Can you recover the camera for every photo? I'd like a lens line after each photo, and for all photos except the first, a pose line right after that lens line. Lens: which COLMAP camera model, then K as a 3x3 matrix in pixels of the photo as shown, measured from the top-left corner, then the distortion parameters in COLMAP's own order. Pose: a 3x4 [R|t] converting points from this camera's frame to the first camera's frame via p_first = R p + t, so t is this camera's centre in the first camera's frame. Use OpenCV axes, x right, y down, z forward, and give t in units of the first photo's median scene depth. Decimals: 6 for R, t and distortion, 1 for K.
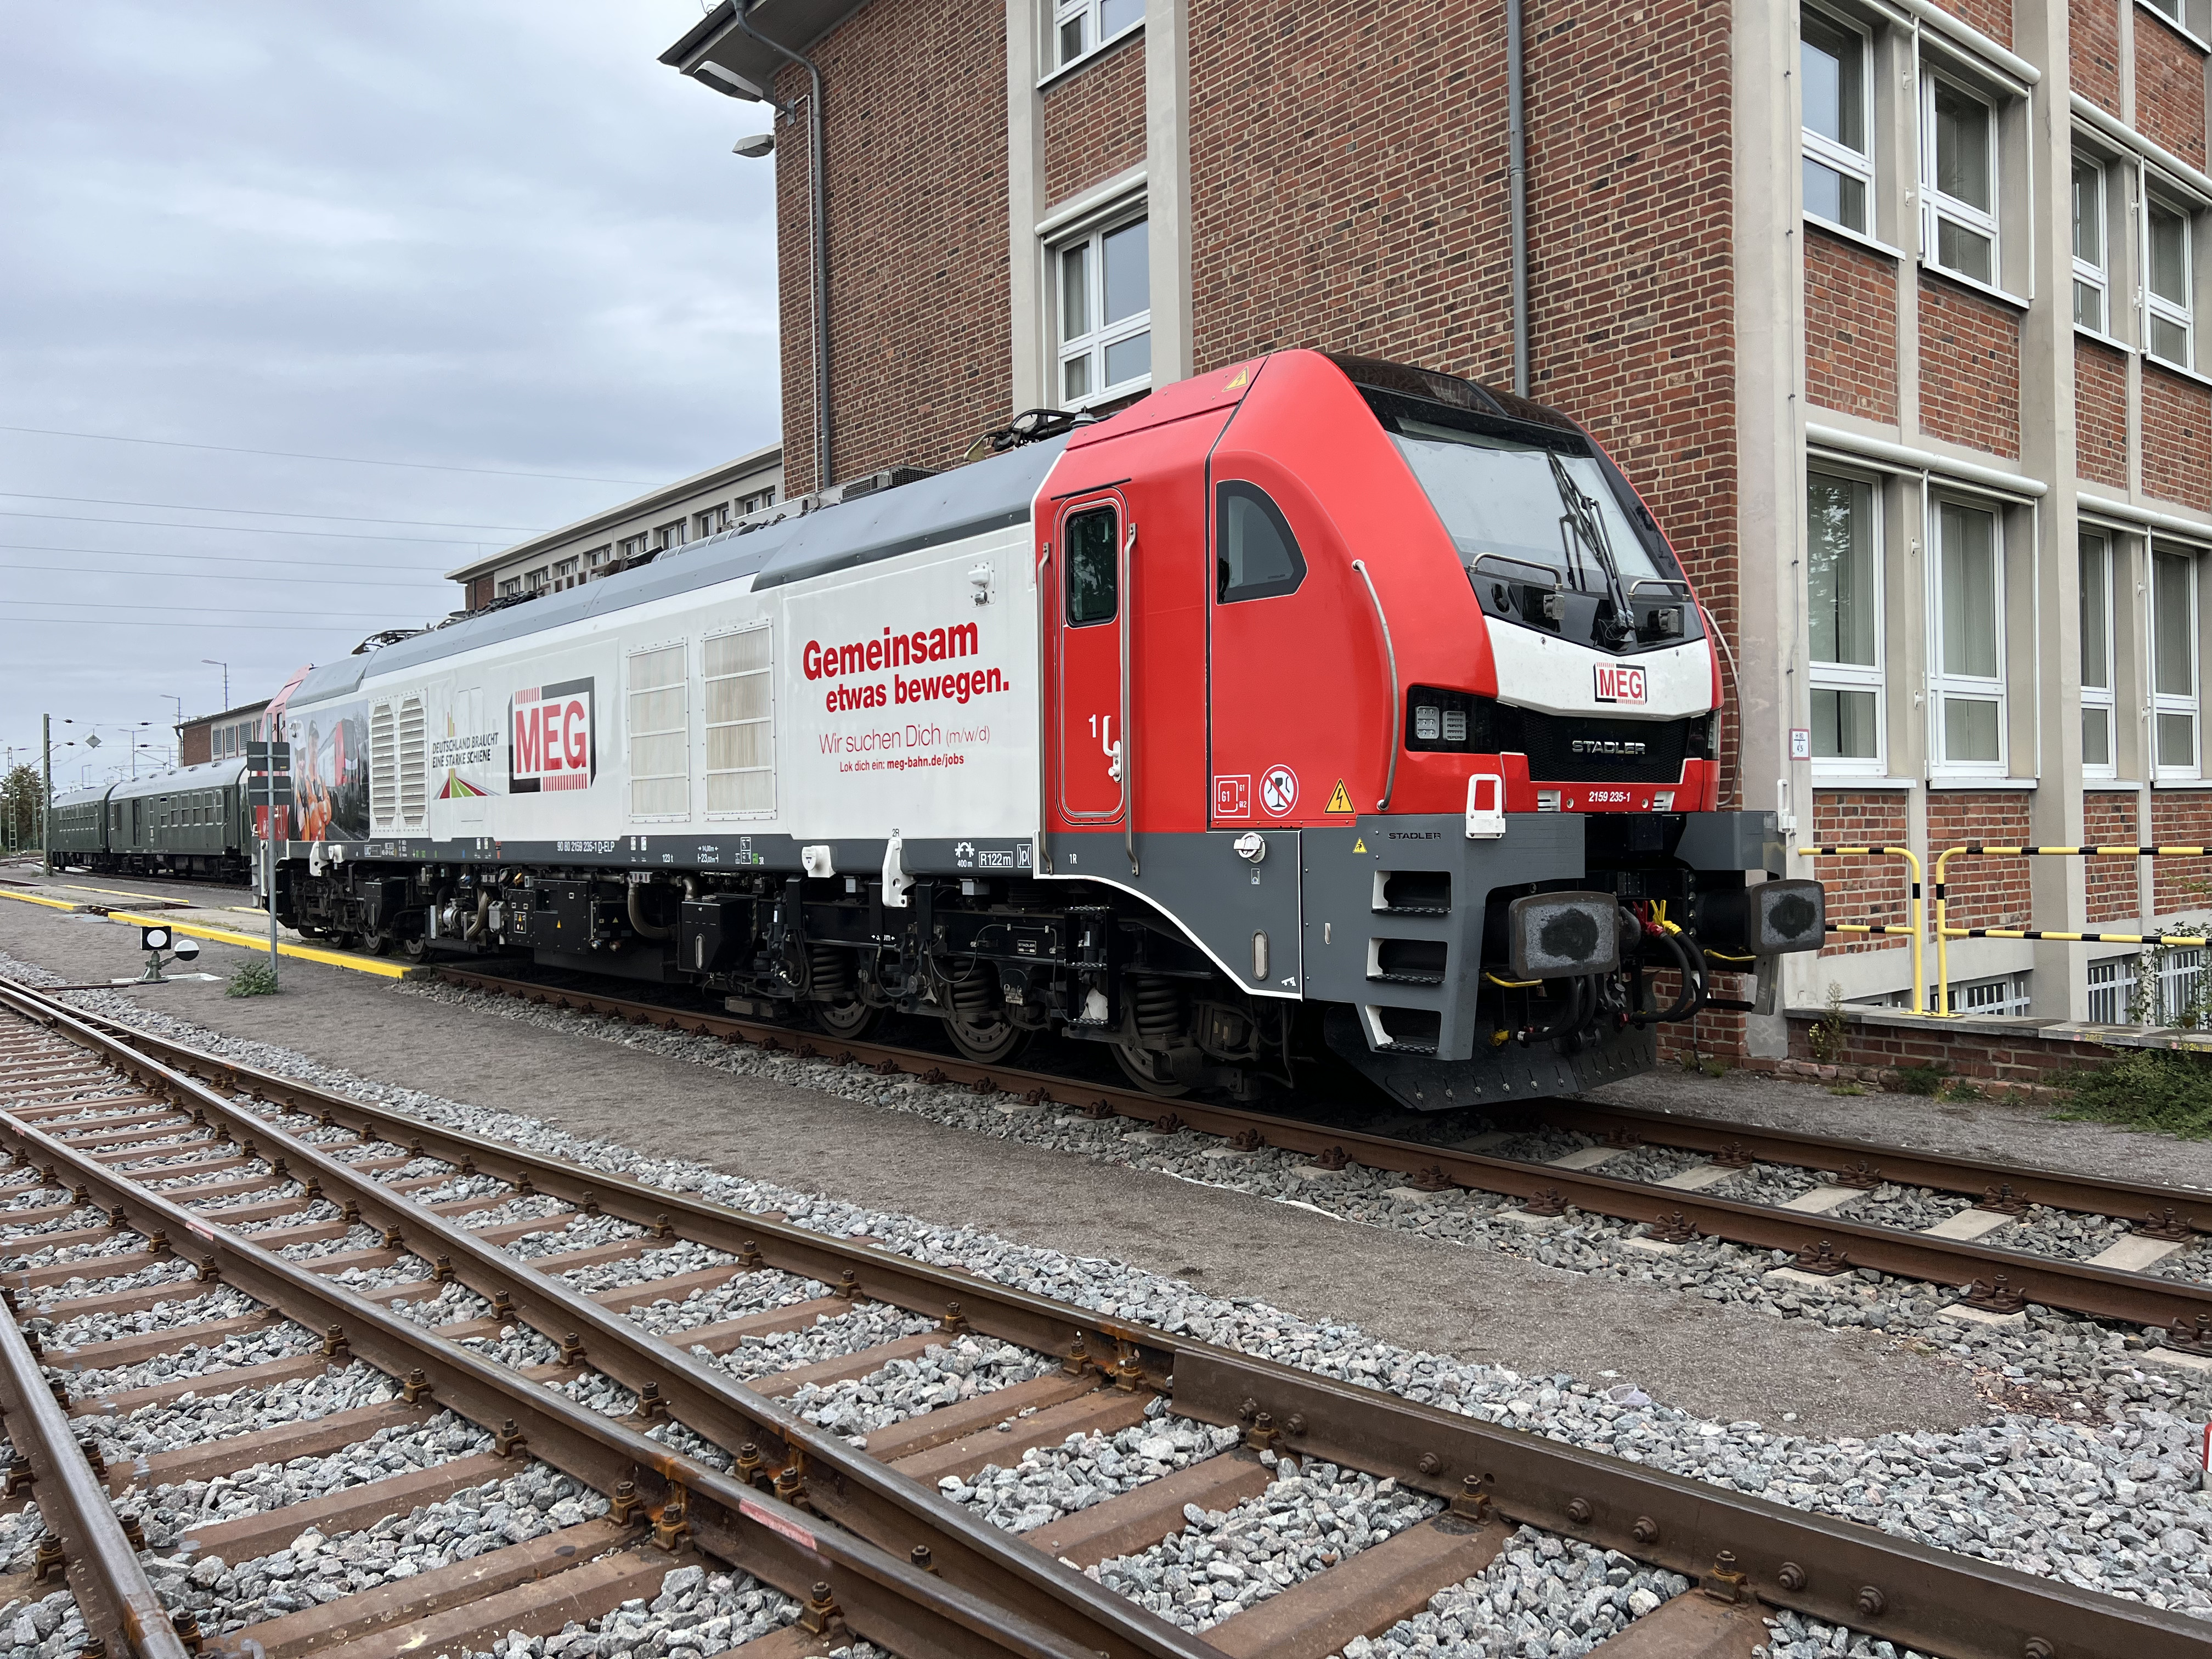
lens RADIAL K [[1663.6, 0, 1135.5], [0, 1663.6, 813.5], [0, 0, 1]] dist [0.067615, -0.086024]
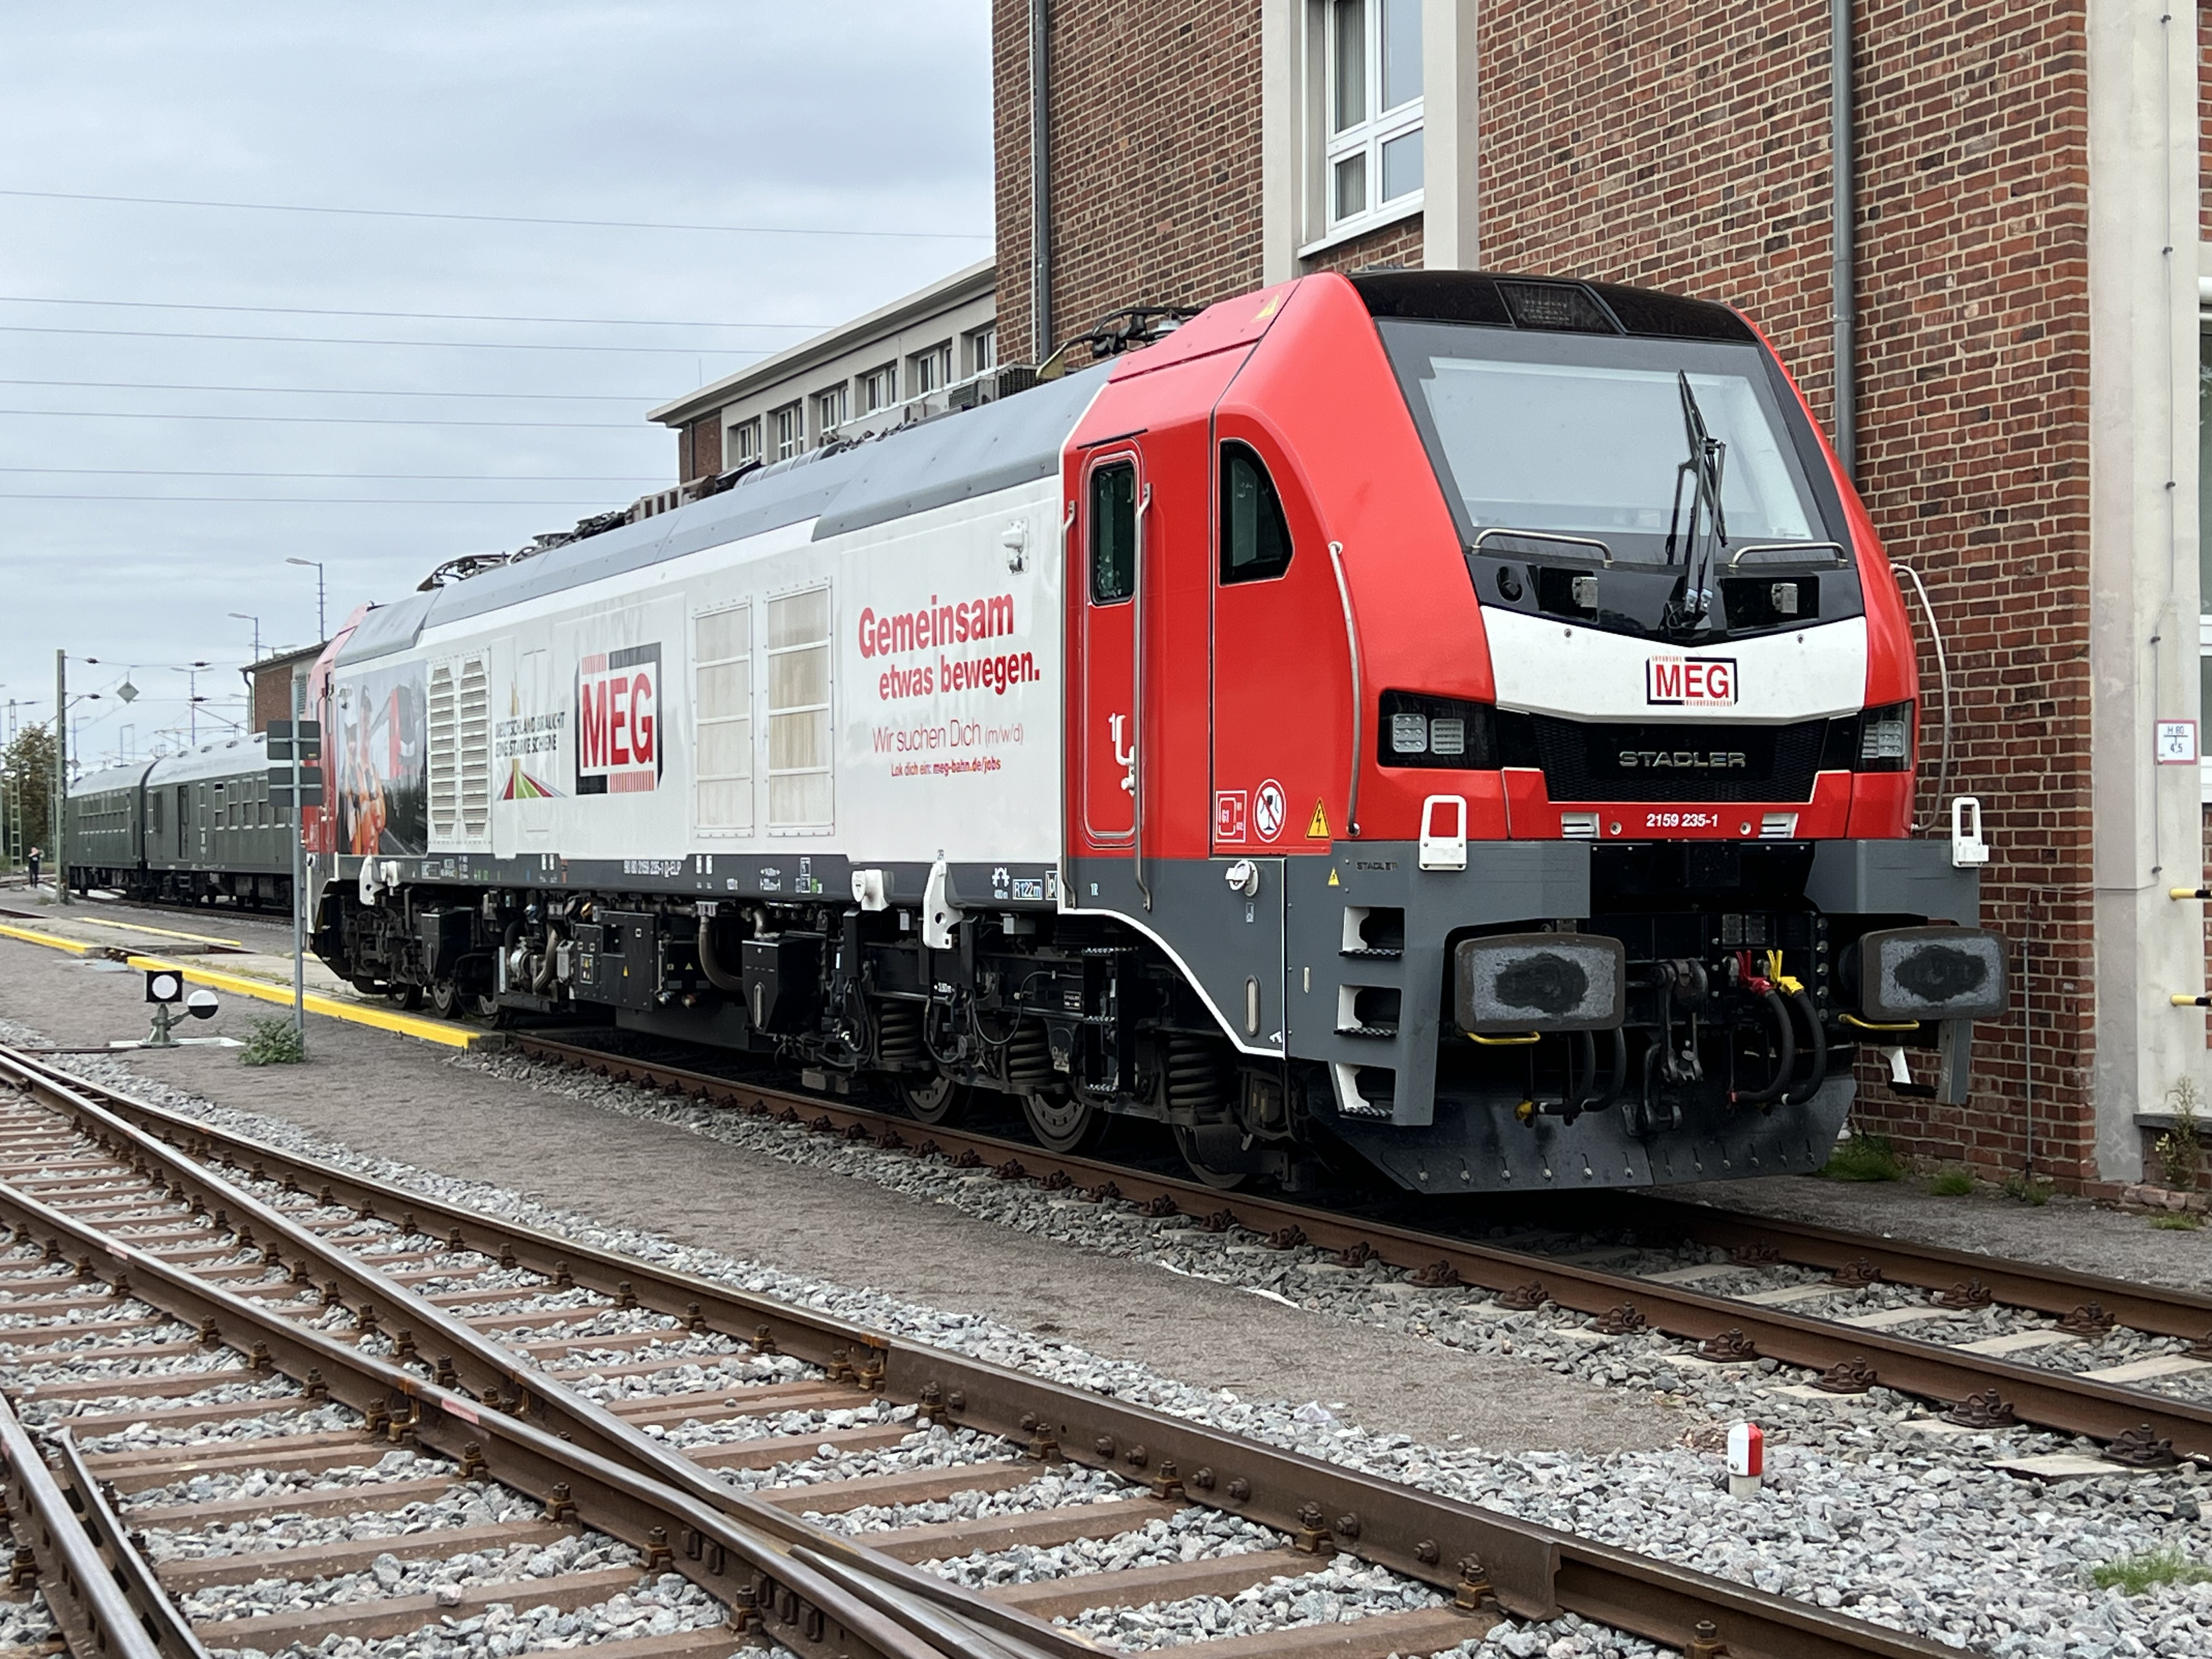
lens RADIAL K [[3167.0, 0, 1106.0], [0, 3167.0, 829.5], [0, 0, 1]] dist [0.173243, -0.550485]
pose [[0.965739, 0.007835, -0.259398, 0.307139], [-0.006325, 0.999958, 0.006656, -0.010374], [0.259439, -0.004787, 0.965748, -0.416039]]
